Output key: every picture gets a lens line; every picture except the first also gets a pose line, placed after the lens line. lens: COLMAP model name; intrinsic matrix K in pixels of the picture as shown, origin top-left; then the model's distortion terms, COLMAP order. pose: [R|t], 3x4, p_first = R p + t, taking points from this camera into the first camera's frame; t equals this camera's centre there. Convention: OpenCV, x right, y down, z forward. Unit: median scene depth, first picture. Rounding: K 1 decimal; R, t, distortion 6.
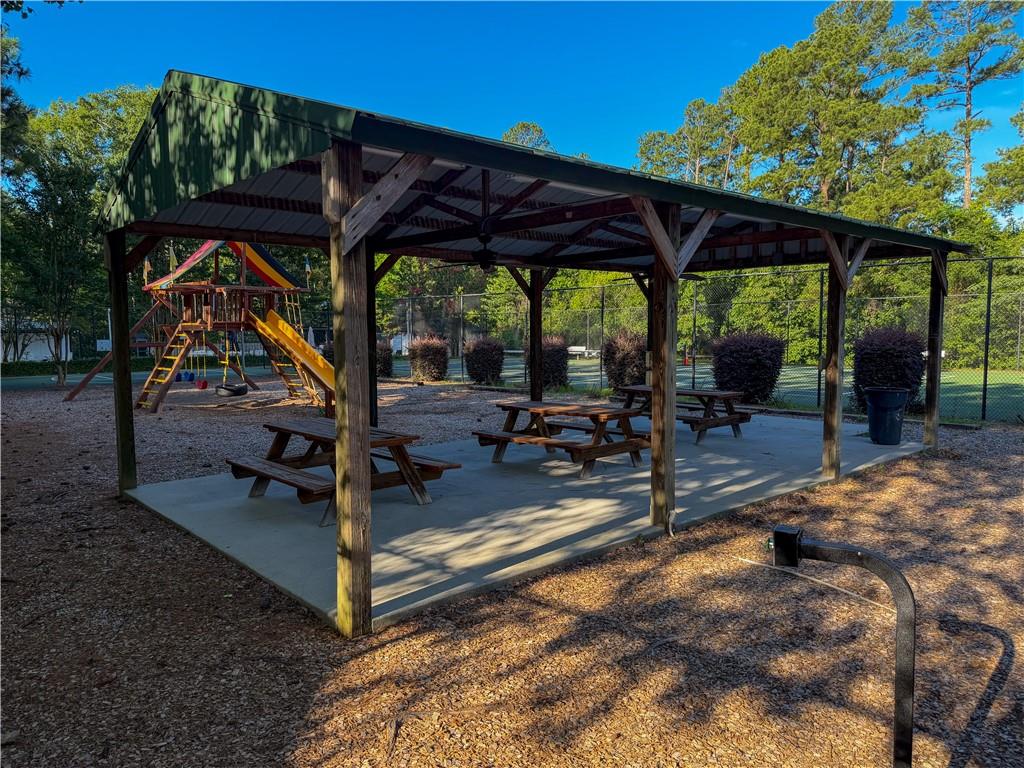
lens RADIAL K [[719.1, 0, 511.7], [0, 719.1, 381.6], [0, 0, 1]] dist [-0.030140, 0.014211]
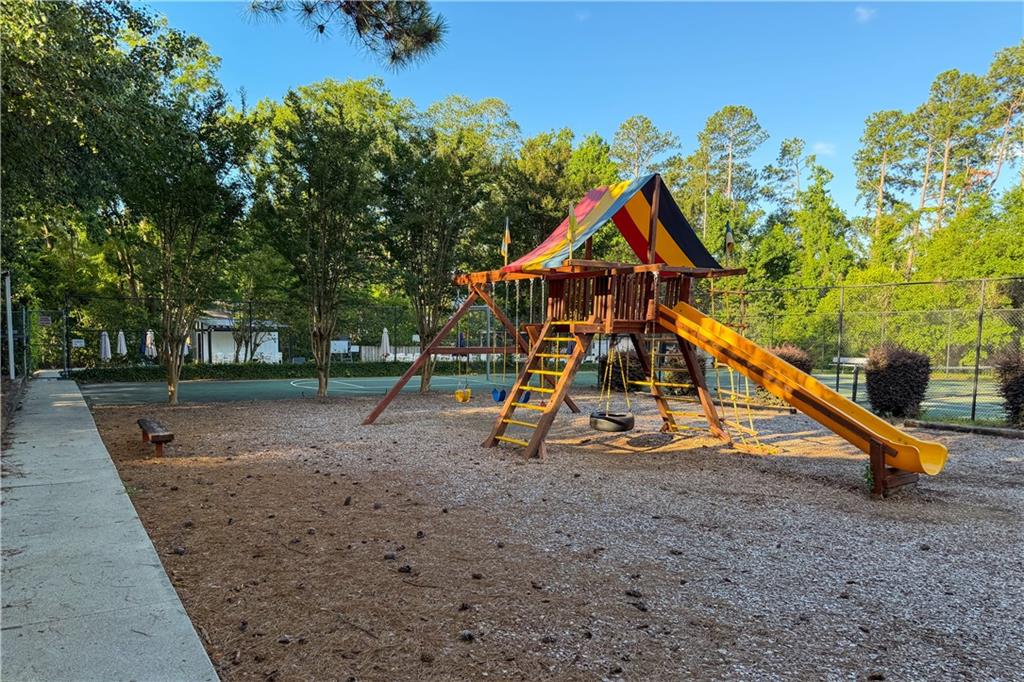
lens RADIAL K [[706.1, 0, 511.8], [0, 706.1, 343.7], [0, 0, 1]] dist [-0.001817, -0.000268]
pose [[0.981019, 0.017921, -0.193082, -0.348328], [-0.029235, 0.998008, -0.055909, -0.020935], [0.191696, 0.060493, 0.979588, 0.326820]]
